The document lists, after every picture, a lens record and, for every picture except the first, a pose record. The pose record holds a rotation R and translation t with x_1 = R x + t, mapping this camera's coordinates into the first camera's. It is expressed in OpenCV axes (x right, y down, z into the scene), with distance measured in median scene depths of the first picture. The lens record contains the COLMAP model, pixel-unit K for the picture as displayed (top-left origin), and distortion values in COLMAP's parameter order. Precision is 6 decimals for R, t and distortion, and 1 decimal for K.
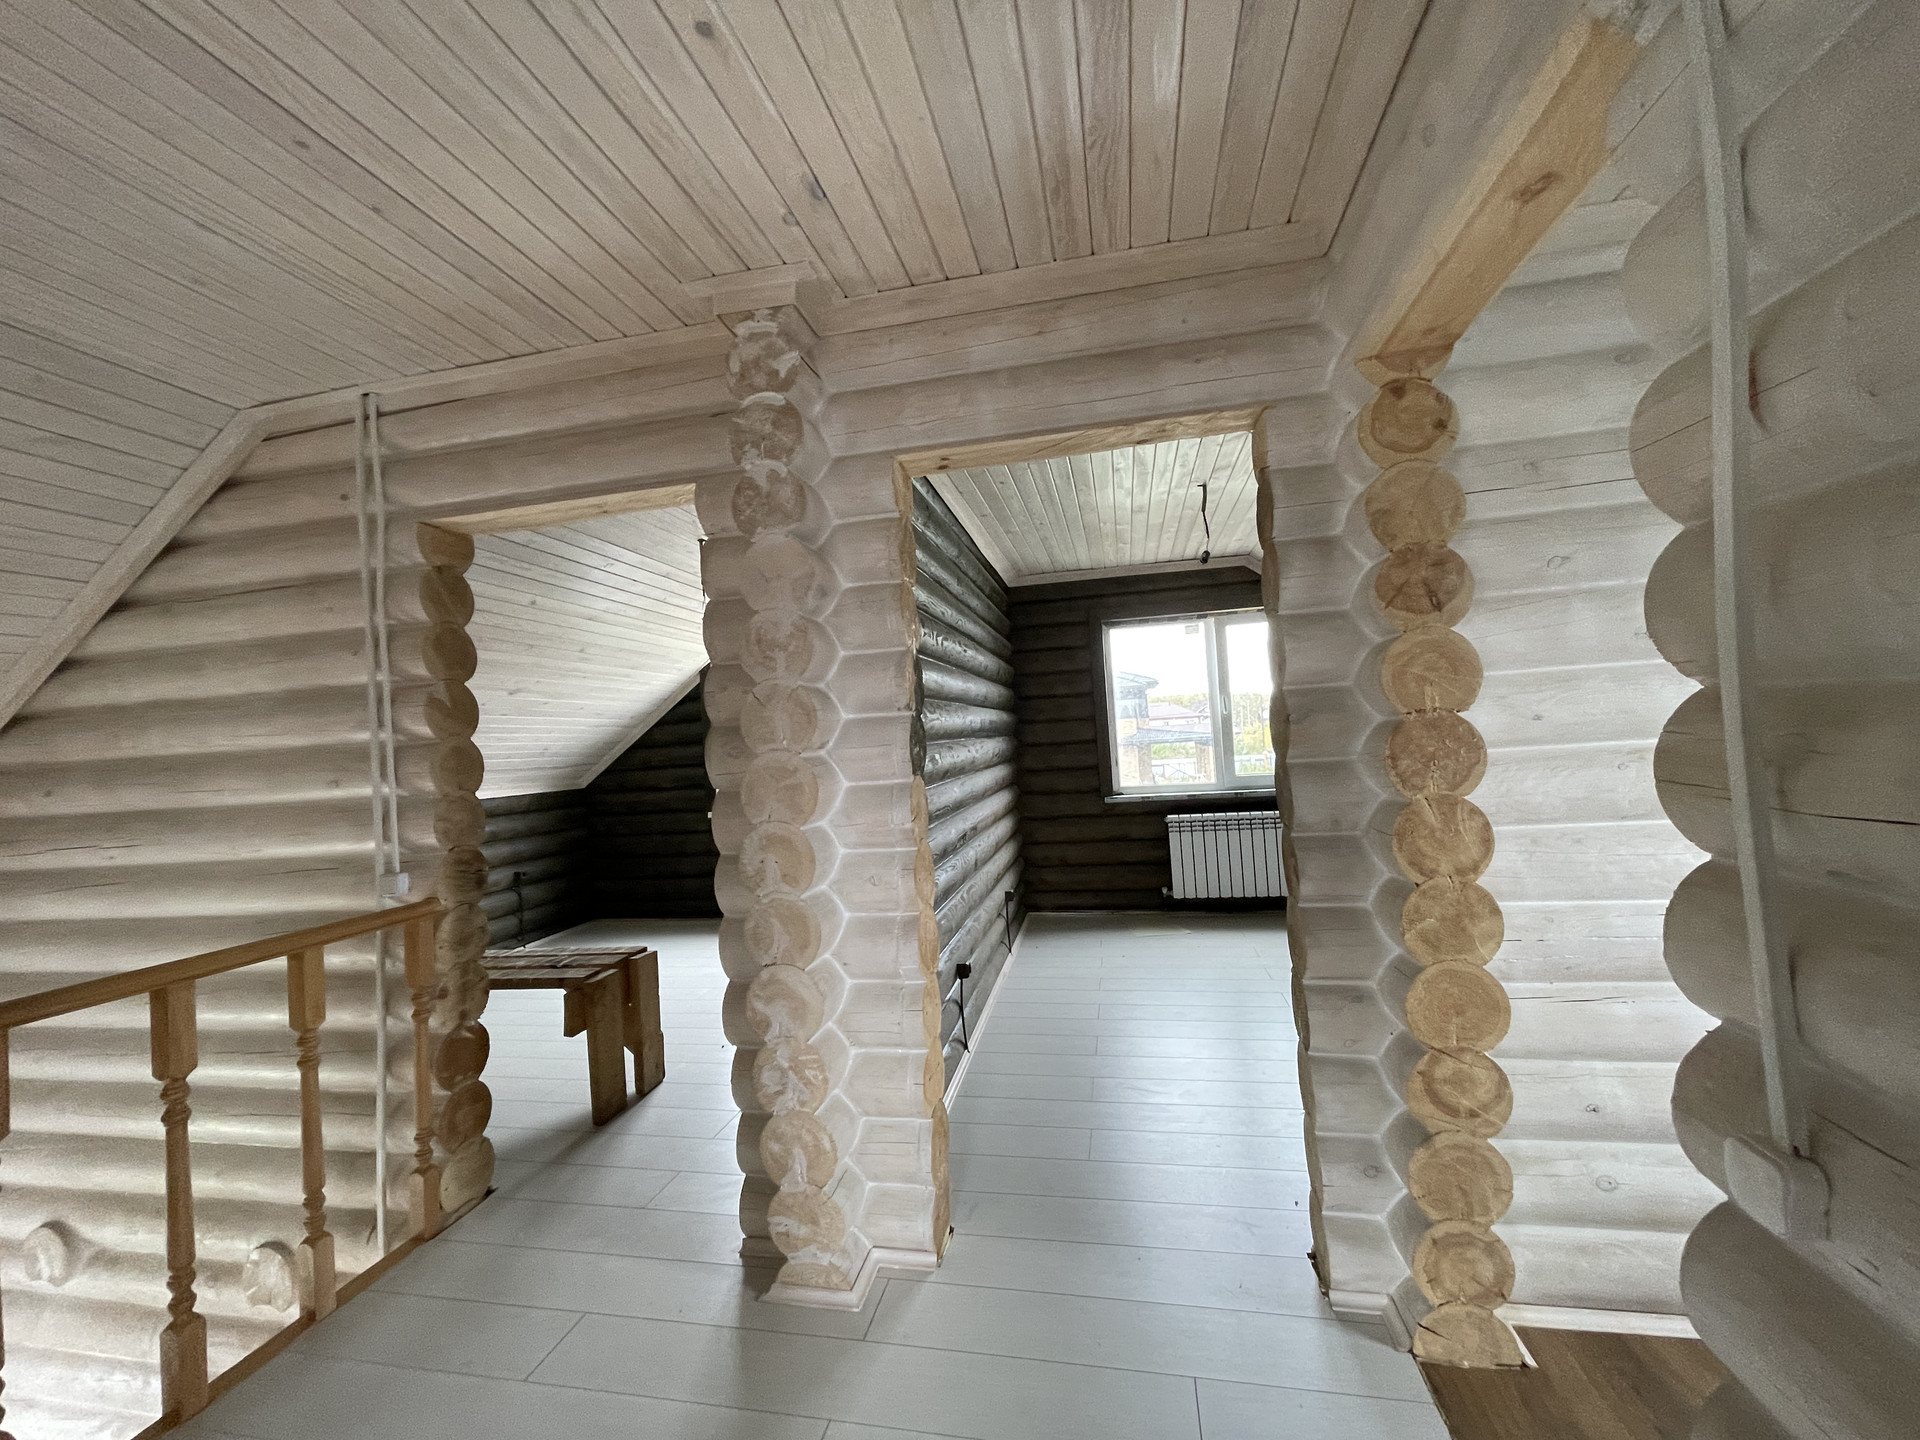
lens RADIAL K [[771.7, 0, 960.6], [0, 771.7, 712.4], [0, 0, 1]] dist [-0.002082, -0.000503]
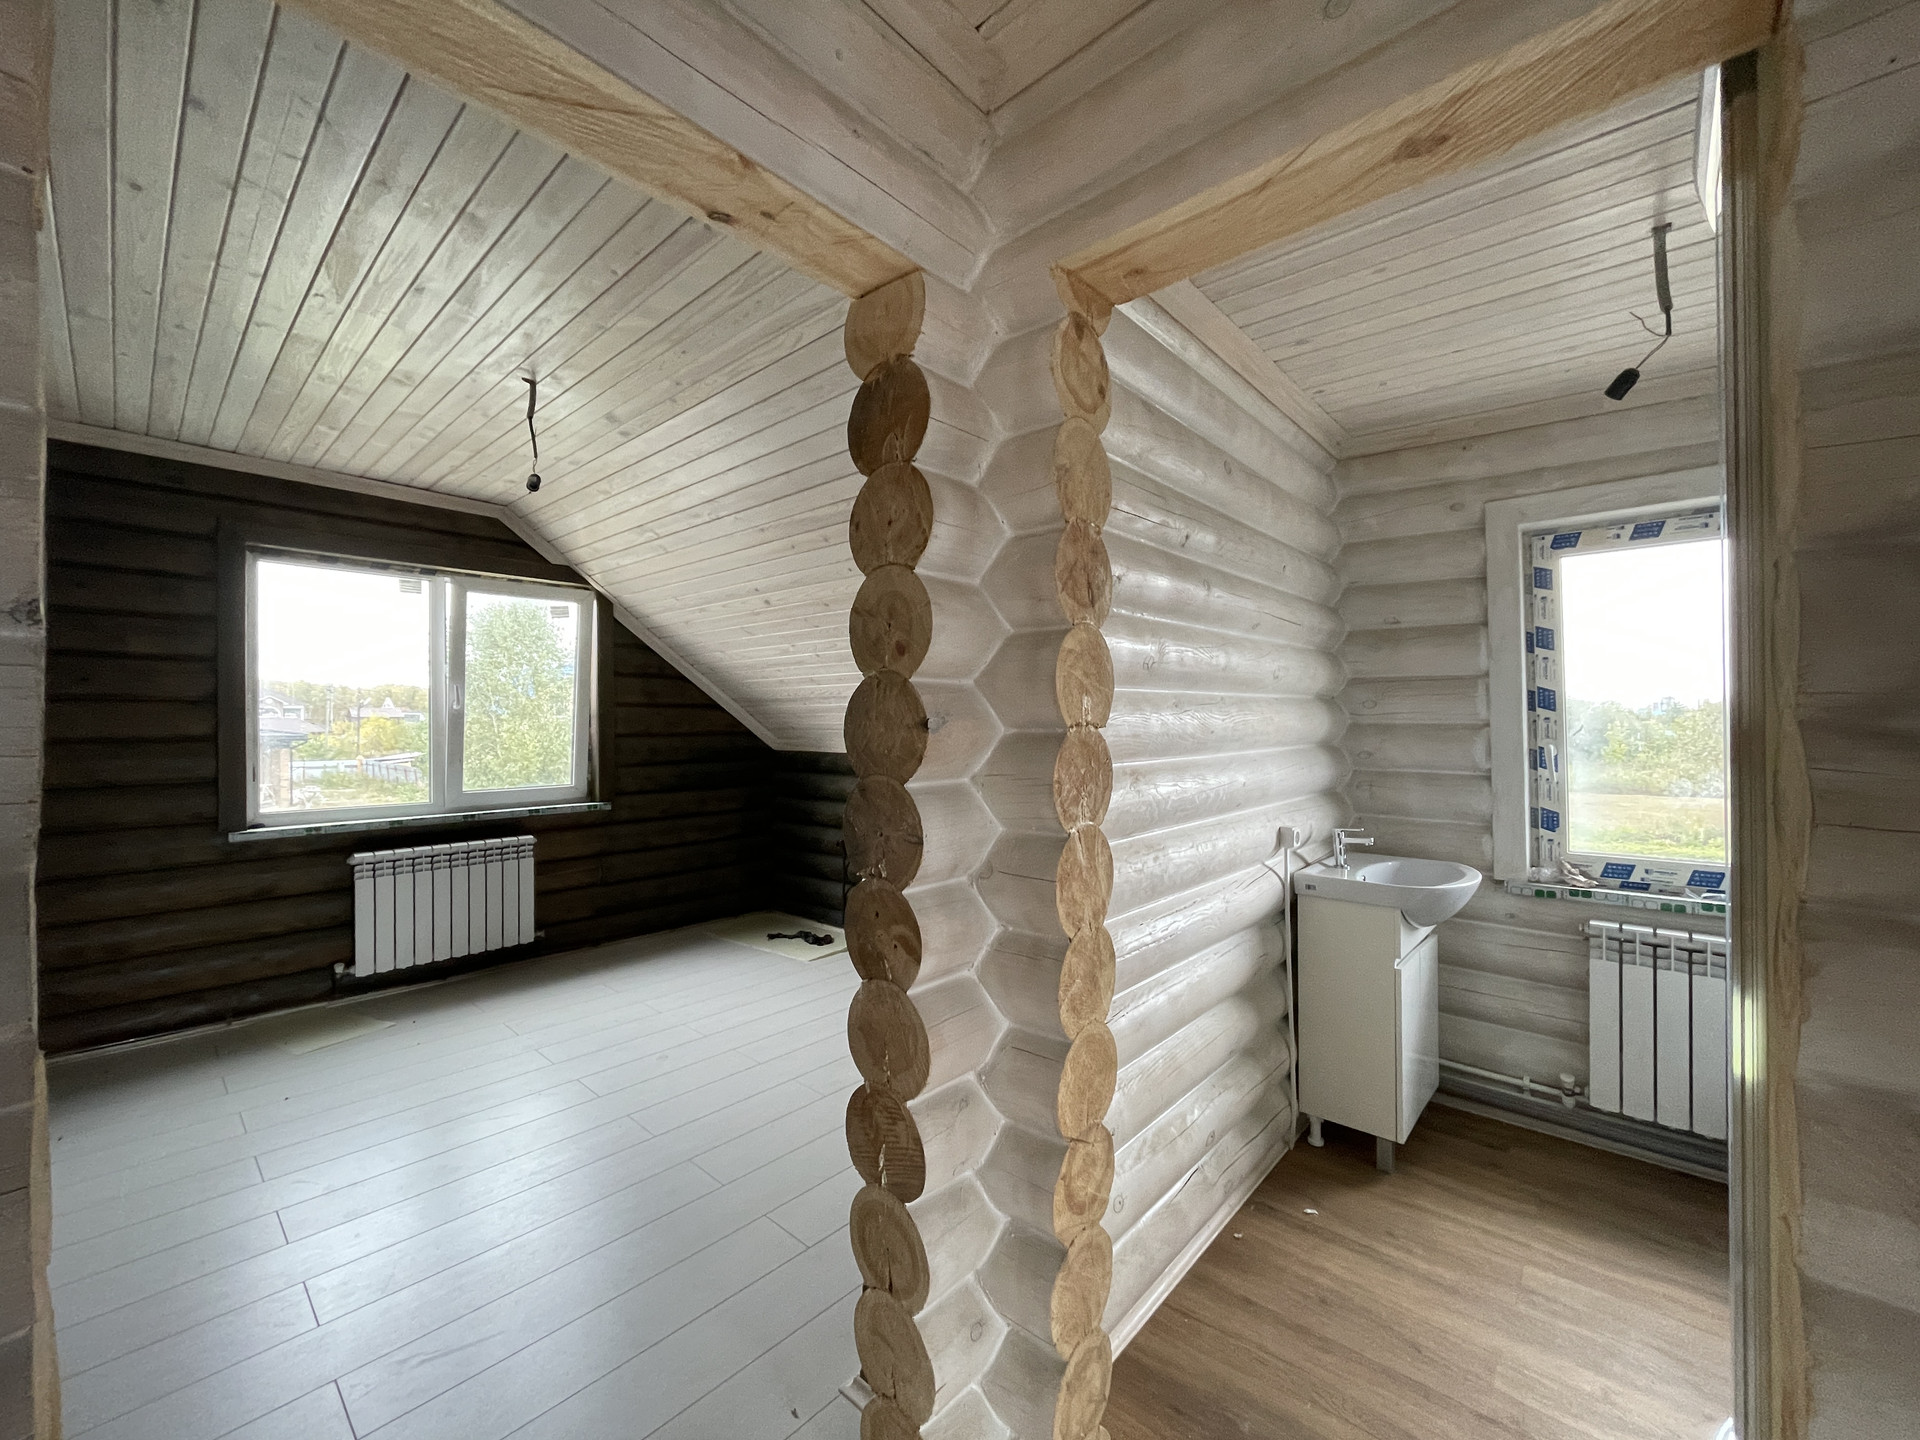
lens RADIAL K [[771.7, 0, 960.9], [0, 771.7, 719.9], [0, 0, 1]] dist [-0.002082, -0.000503]
pose [[0.501089, 0.063146, 0.863089, -0.155174], [-0.061653, 0.997405, -0.037179, 0.028311], [-0.863197, -0.034582, 0.503682, 0.628360]]
